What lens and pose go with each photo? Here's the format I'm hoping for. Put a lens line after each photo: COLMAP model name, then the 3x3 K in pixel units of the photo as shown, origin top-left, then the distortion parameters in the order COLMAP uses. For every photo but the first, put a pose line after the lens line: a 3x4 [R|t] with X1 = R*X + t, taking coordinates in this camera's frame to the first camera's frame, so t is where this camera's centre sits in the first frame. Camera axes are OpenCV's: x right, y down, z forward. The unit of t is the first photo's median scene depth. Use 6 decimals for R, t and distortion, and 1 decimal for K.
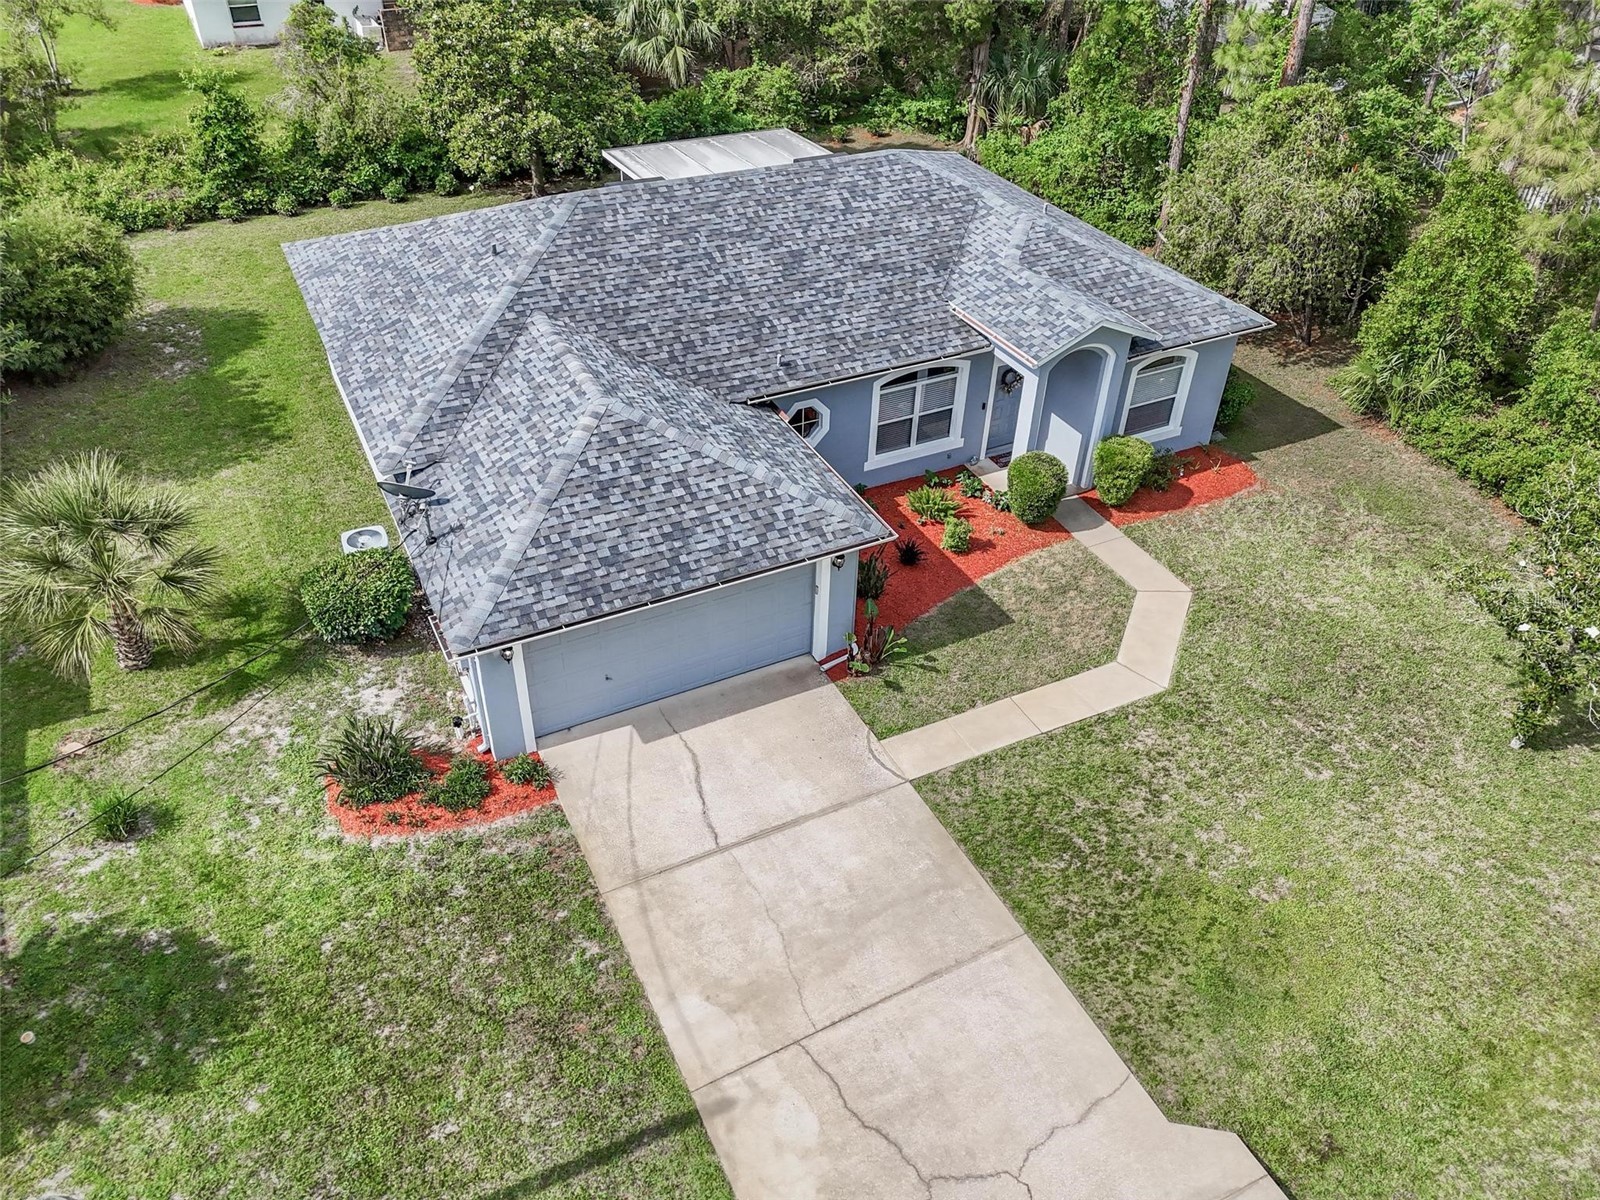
lens RADIAL K [[1167.6, 0, 800.0], [0, 1167.6, 600.0], [0, 0, 1]] dist [0.095878, -0.121918]
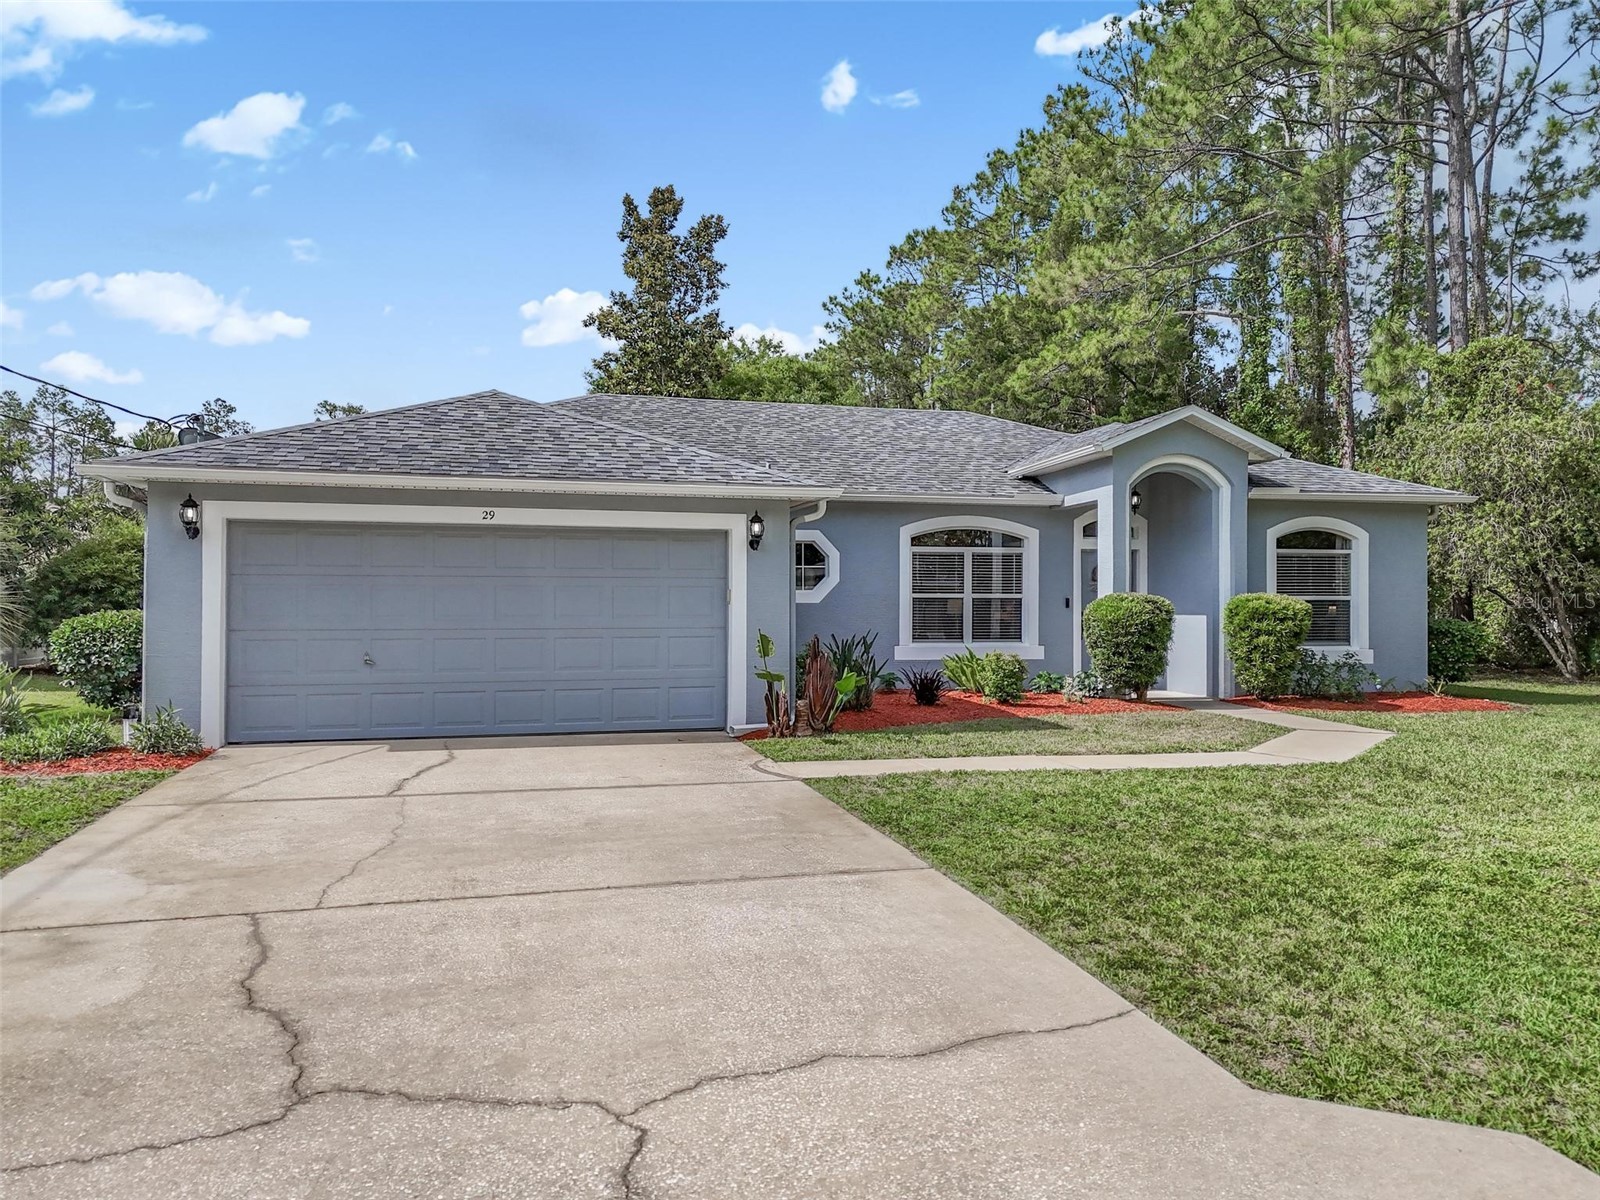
lens RADIAL K [[1171.6, 0, 800.0], [0, 1171.6, 600.0], [0, 0, 1]] dist [0.078227, -0.078048]
pose [[0.975167, -0.023846, -0.220183, 0.175469], [-0.118030, 0.785278, -0.607789, 0.342314], [0.187398, 0.618684, 0.762963, 0.453108]]
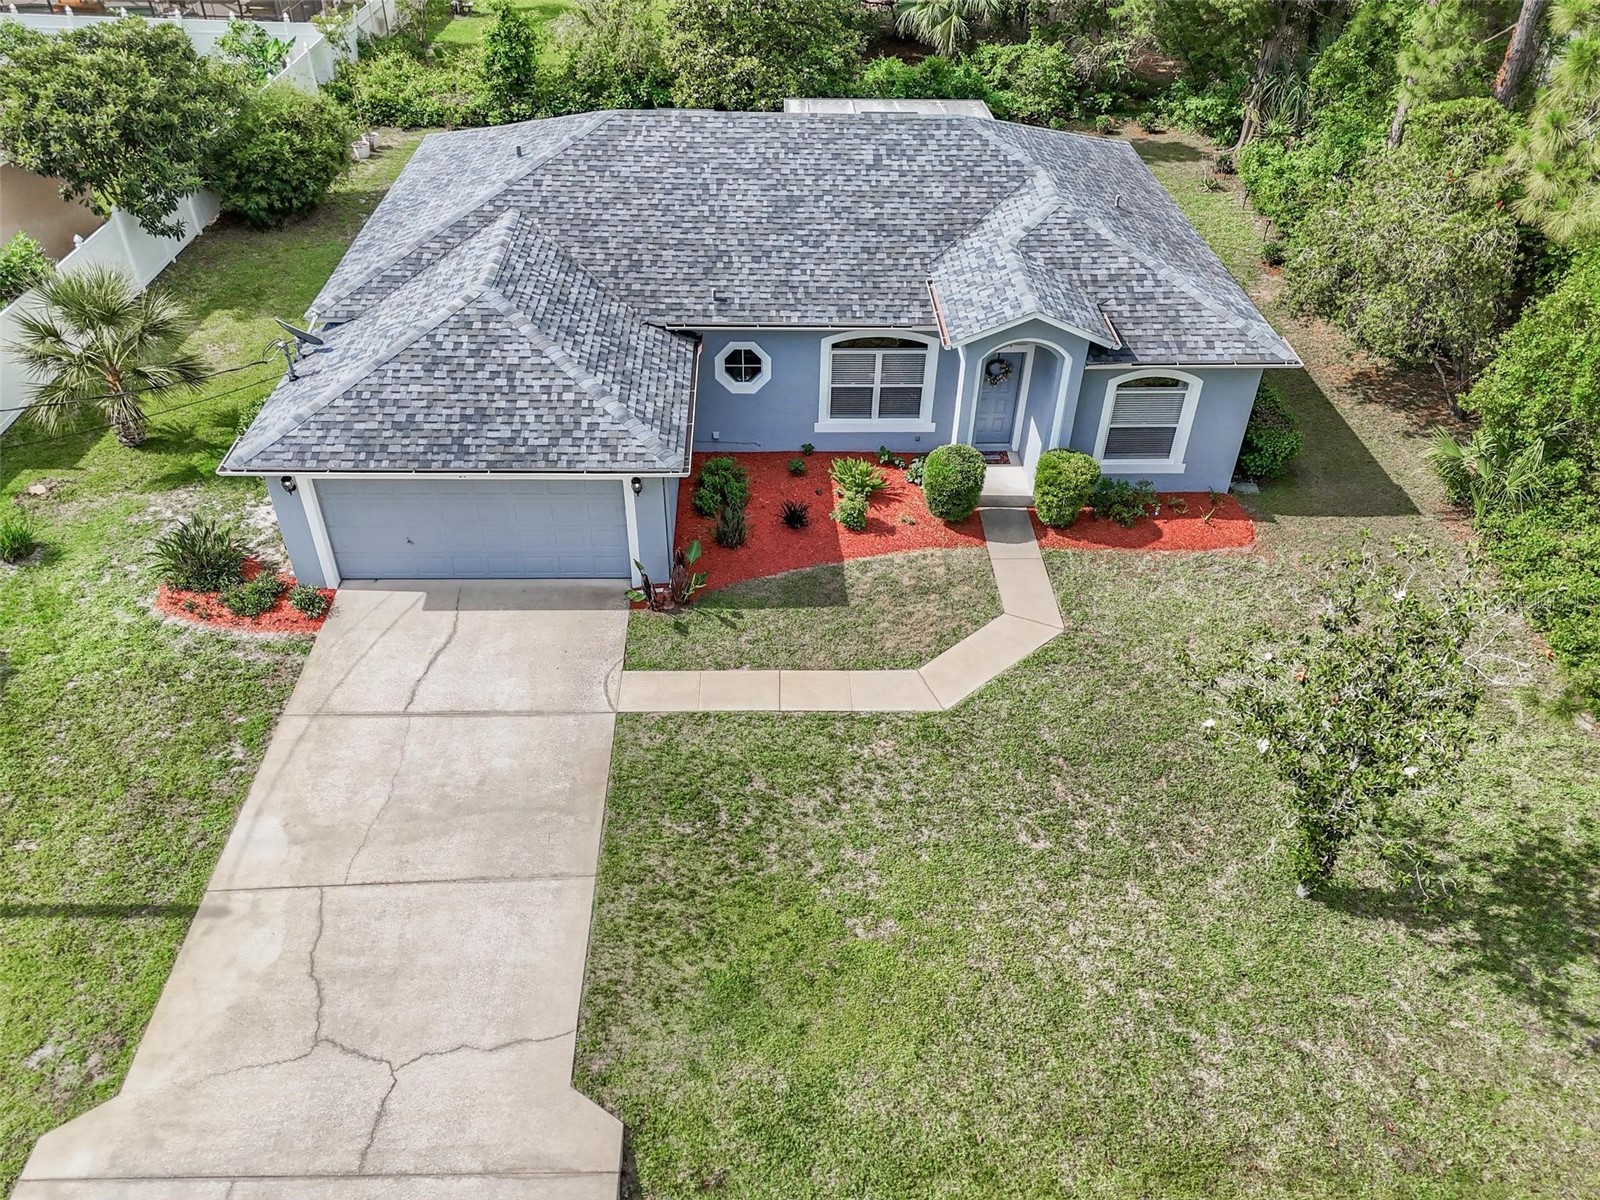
lens RADIAL K [[1171.6, 0, 800.0], [0, 1171.6, 600.0], [0, 0, 1]] dist [0.078227, -0.078048]
pose [[0.906534, 0.255509, -0.336023, 0.449475], [-0.256490, 0.965622, 0.042284, -0.015167], [0.335275, 0.047854, 0.940904, 0.096969]]
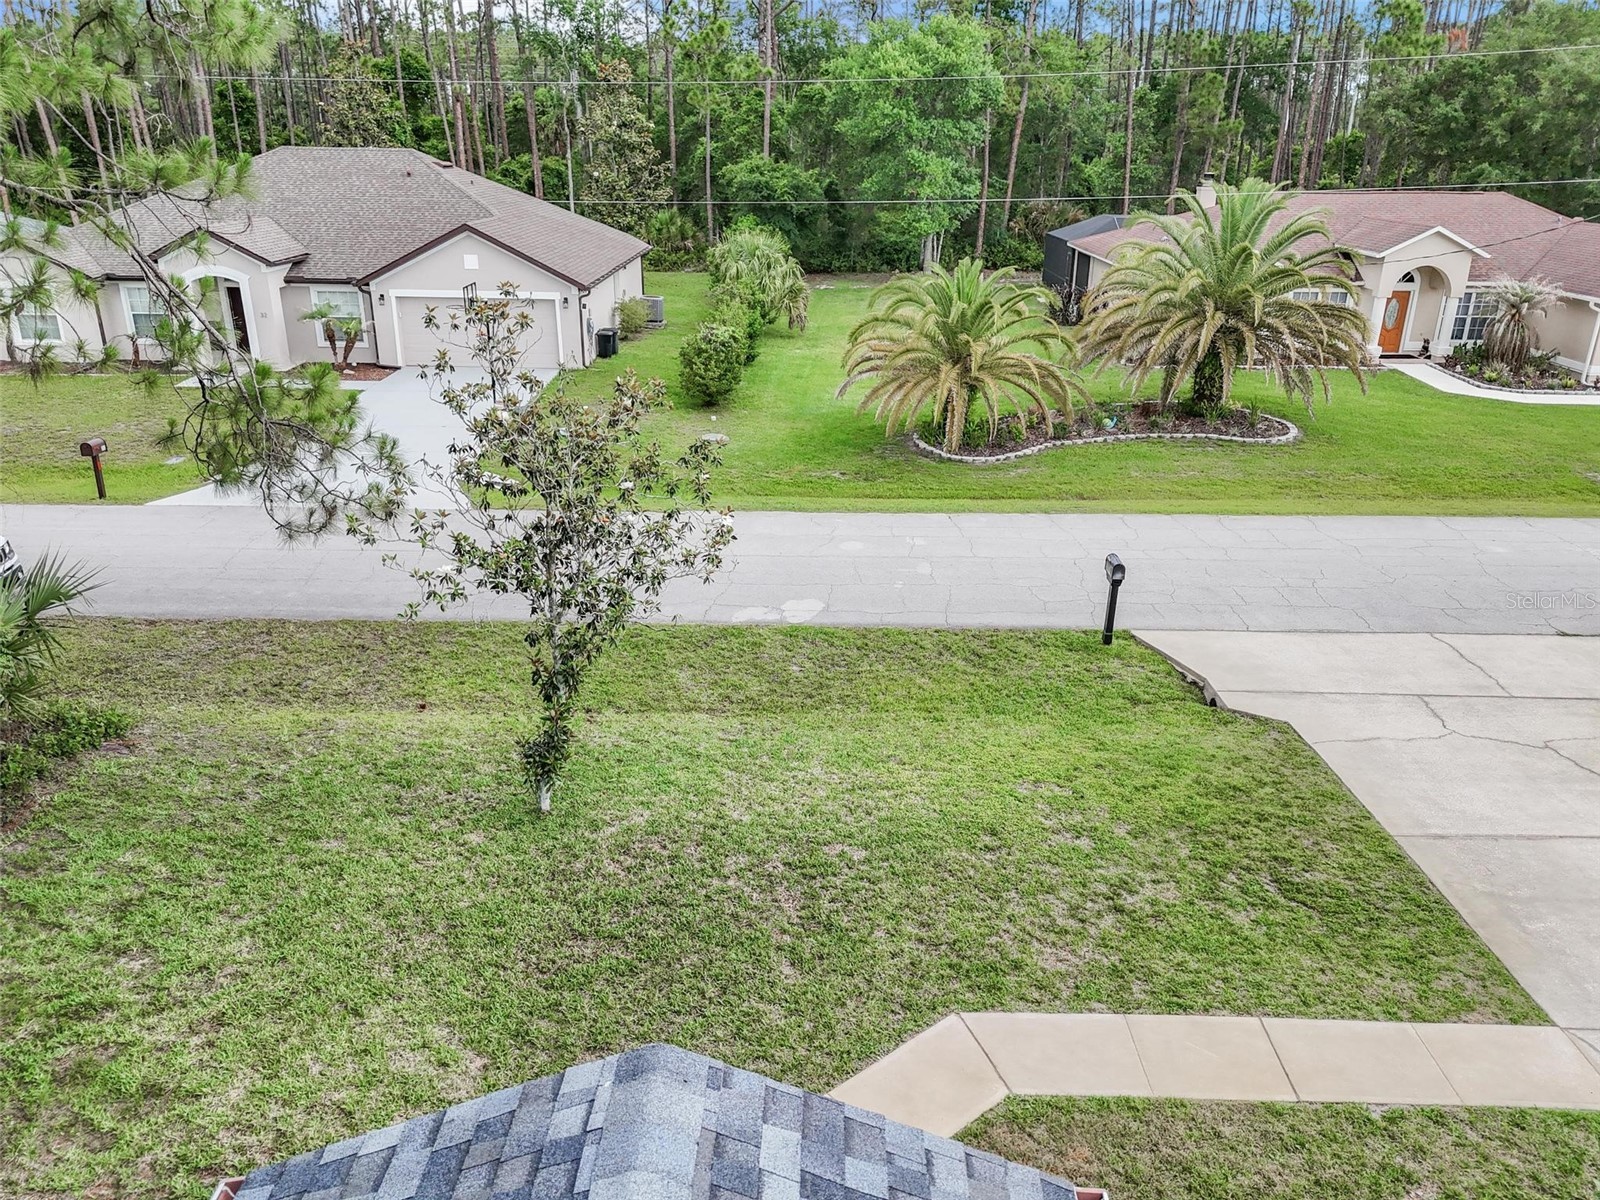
lens RADIAL K [[1171.6, 0, 800.0], [0, 1171.6, 600.0], [0, 0, 1]] dist [0.078227, -0.078048]
pose [[-0.885788, -0.197524, 0.419958, 0.176075], [0.260980, 0.536259, 0.802693, -0.405822], [-0.383757, 0.820616, -0.423462, 1.000190]]
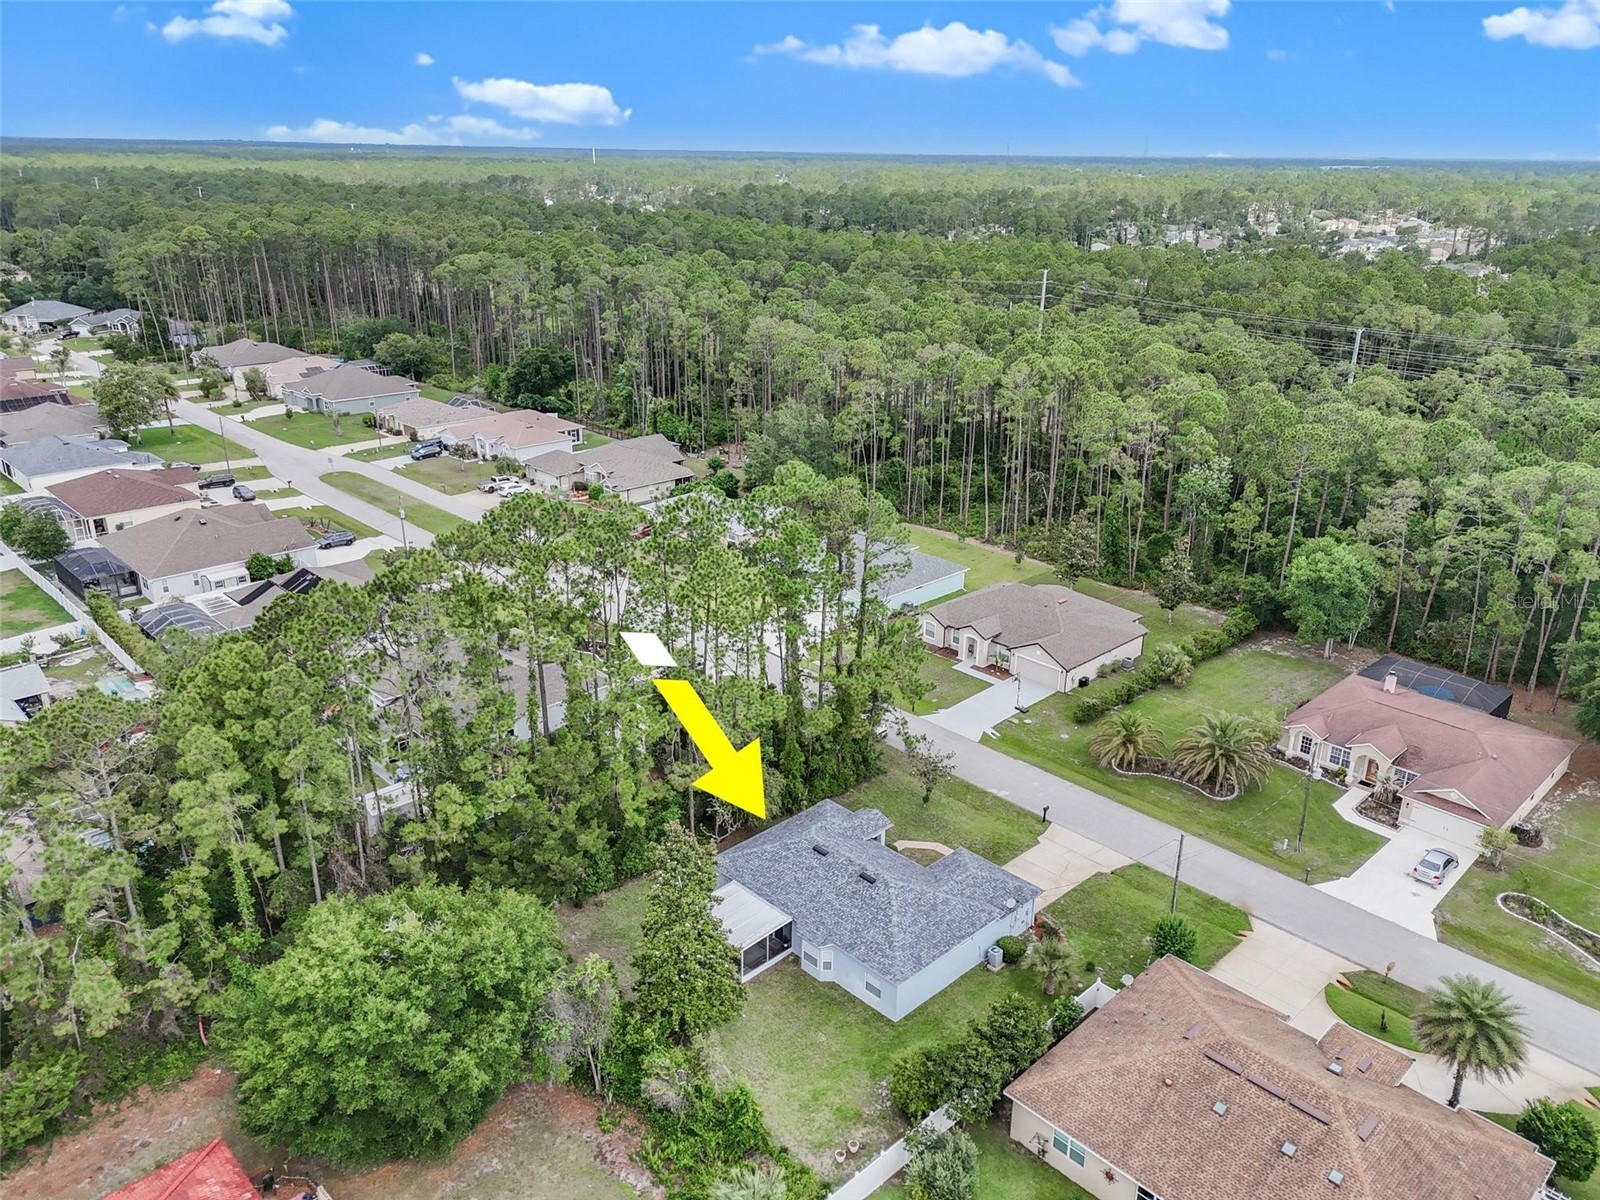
lens RADIAL K [[1171.6, 0, 800.0], [0, 1171.6, 600.0], [0, 0, 1]] dist [0.078227, -0.078048]
pose [[-0.300497, -0.367305, 0.880221, -2.843924], [0.568788, 0.671803, 0.474512, -2.700008], [-0.765625, 0.643249, 0.007044, 0.712986]]
